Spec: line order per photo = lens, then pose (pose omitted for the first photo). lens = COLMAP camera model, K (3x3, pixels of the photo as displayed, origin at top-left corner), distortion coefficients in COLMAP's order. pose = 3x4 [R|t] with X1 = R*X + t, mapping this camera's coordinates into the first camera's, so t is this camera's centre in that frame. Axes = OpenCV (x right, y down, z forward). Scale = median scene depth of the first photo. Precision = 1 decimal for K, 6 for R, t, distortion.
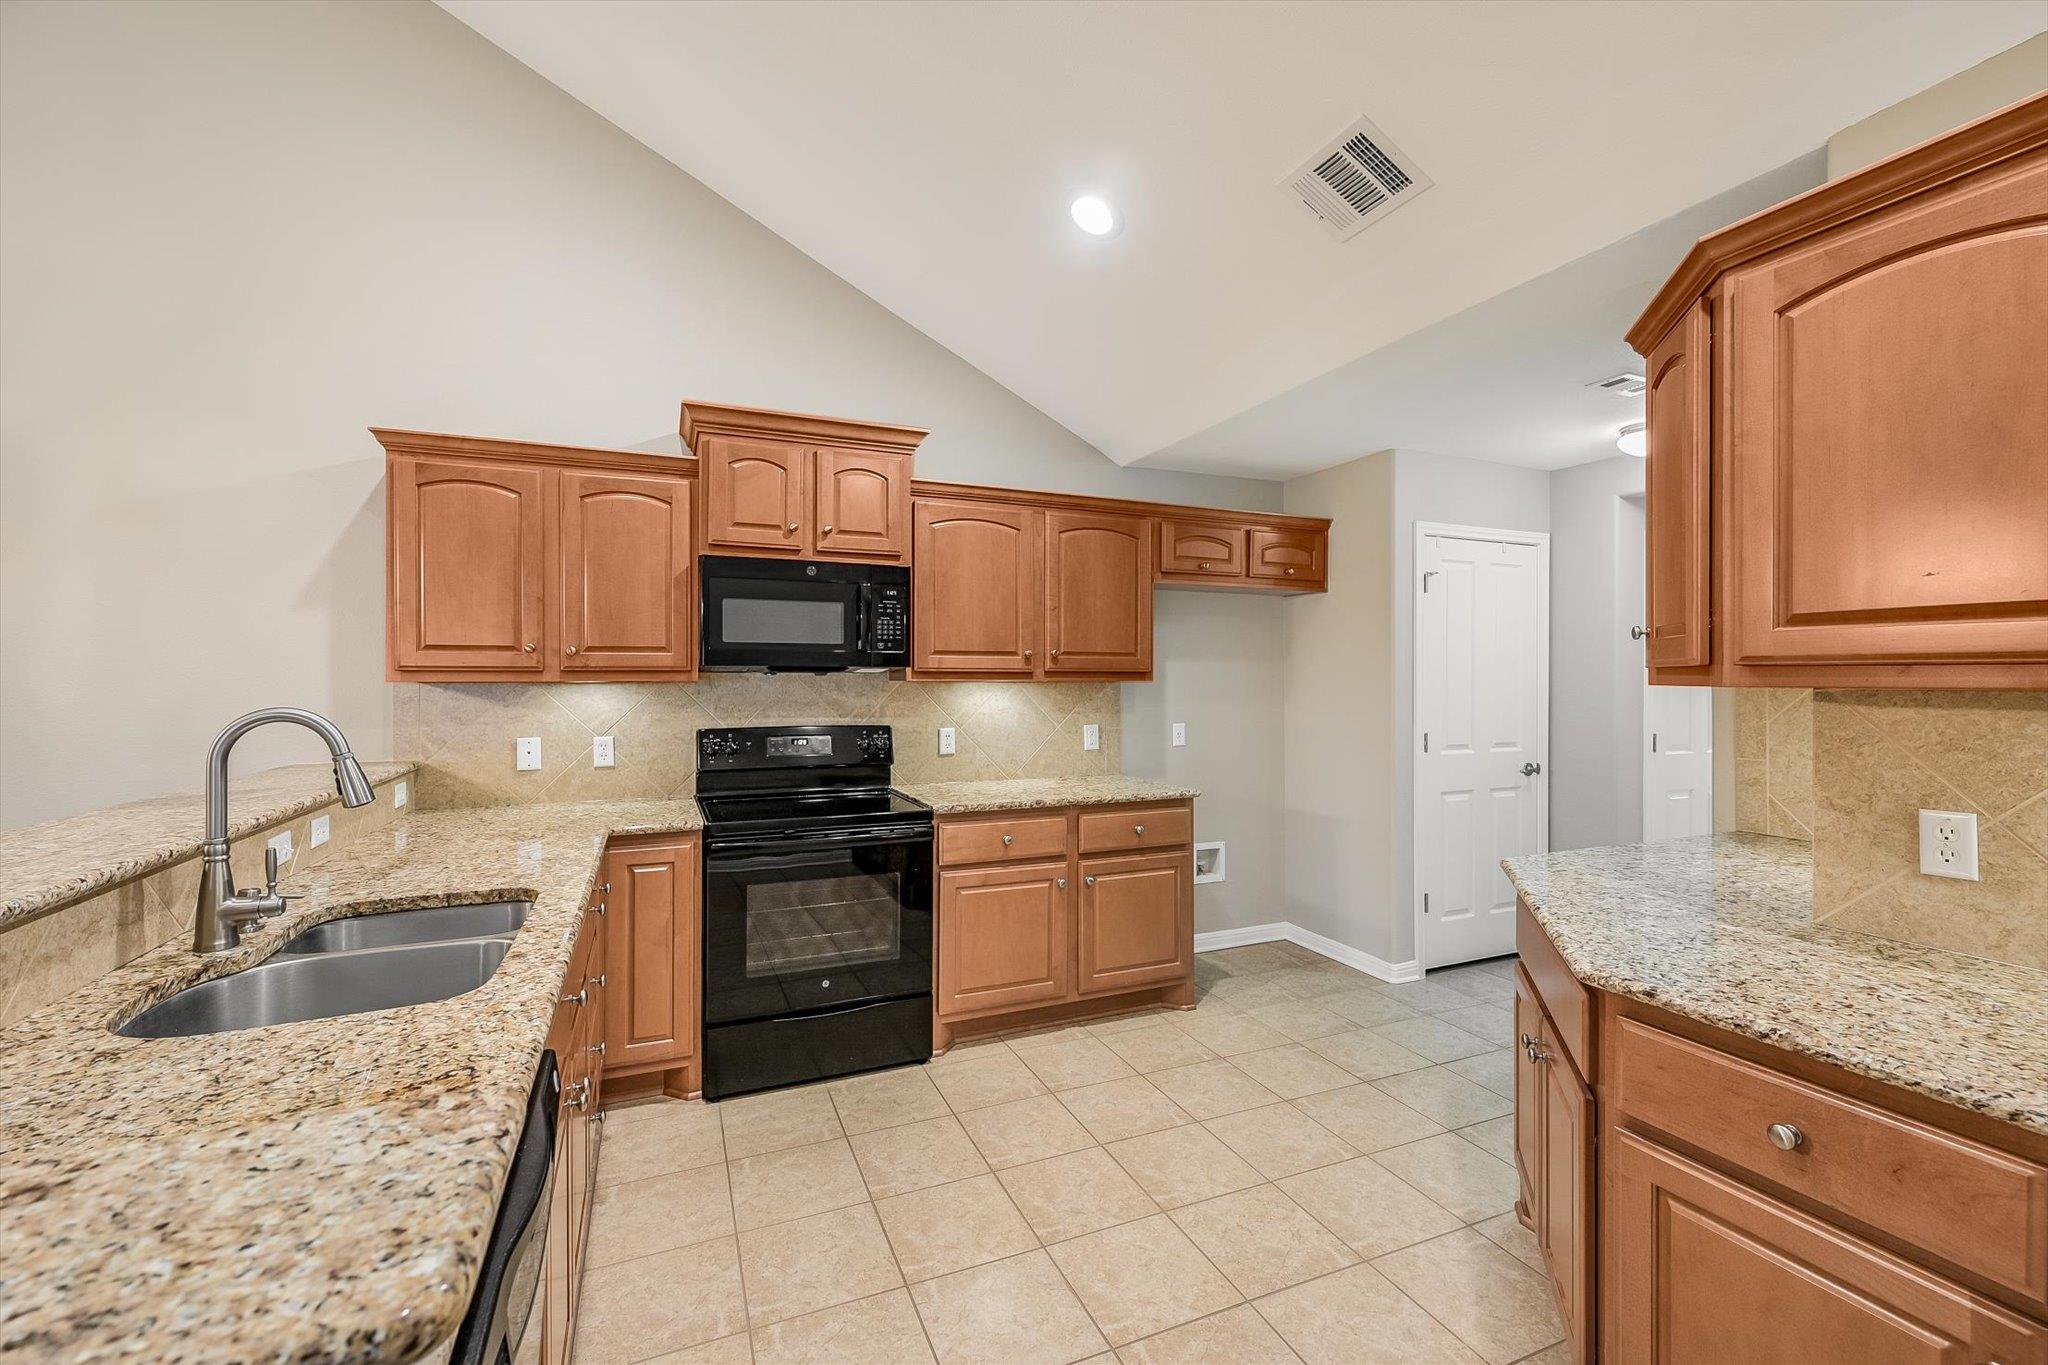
lens RADIAL K [[830.9, 0, 1007.2], [0, 830.9, 681.5], [0, 0, 1]] dist [0.001121, -0.000386]
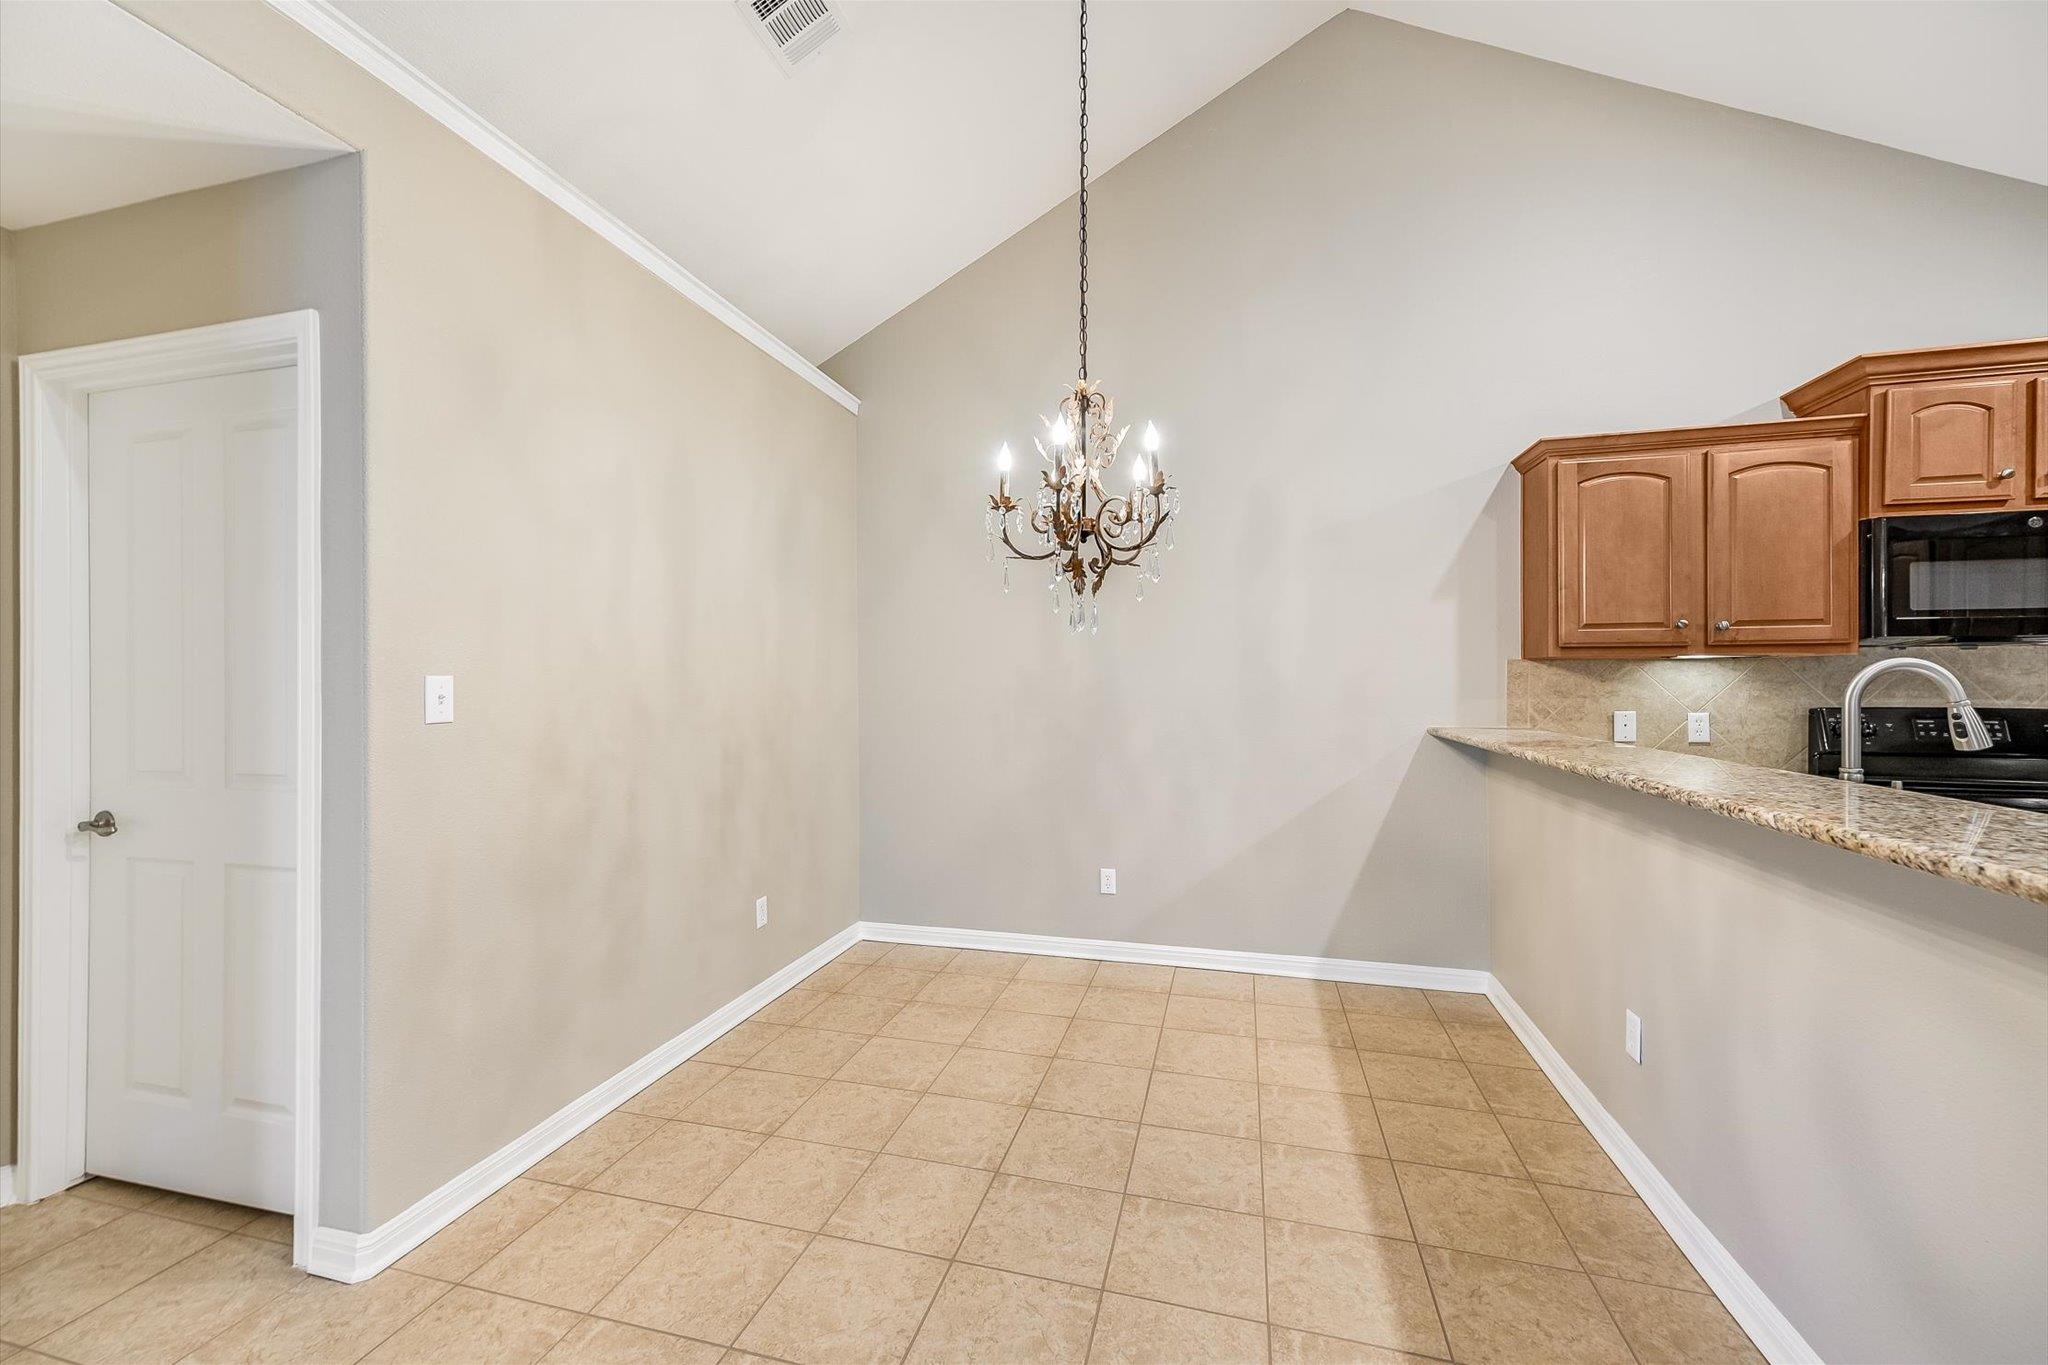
lens RADIAL K [[810.6, 0, 1018.9], [0, 810.6, 680.5], [0, 0, 1]] dist [0.008099, 0.000208]
pose [[0.796568, -0.001937, -0.604546, -0.562776], [-0.000263, 0.999994, -0.003551, 0.032269], [0.604549, 0.002988, 0.796562, -0.297644]]
